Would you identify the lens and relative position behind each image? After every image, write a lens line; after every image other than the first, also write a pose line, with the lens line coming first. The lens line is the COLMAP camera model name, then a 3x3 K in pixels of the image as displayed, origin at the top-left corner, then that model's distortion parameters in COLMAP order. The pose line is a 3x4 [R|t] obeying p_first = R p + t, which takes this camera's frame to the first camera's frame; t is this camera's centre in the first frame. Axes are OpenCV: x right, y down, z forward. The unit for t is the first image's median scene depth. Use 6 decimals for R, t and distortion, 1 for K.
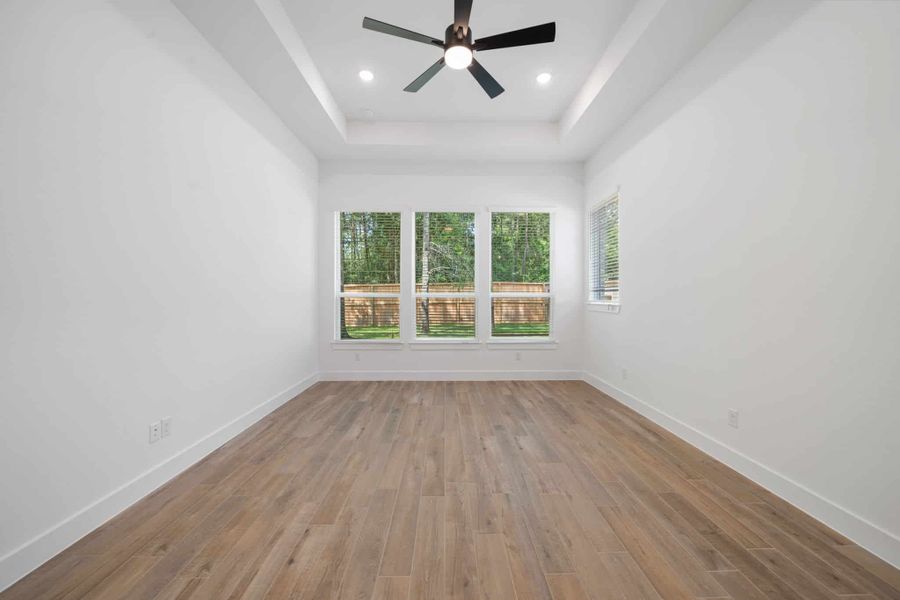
lens RADIAL K [[350.8, 0, 452.0], [0, 350.8, 291.7], [0, 0, 1]] dist [-0.001801, 0.000220]
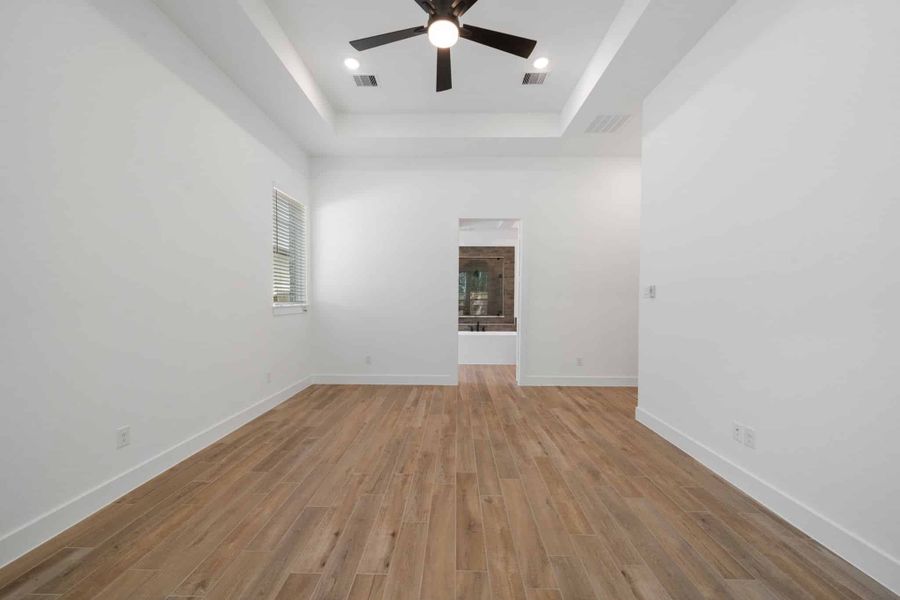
lens RADIAL K [[350.8, 0, 452.0], [0, 350.8, 291.7], [0, 0, 1]] dist [-0.001801, 0.000220]
pose [[-0.999450, -0.004564, 0.032849, -0.040952], [-0.005752, 0.999330, -0.036155, 0.032429], [-0.032662, -0.036325, -0.998806, 2.071205]]
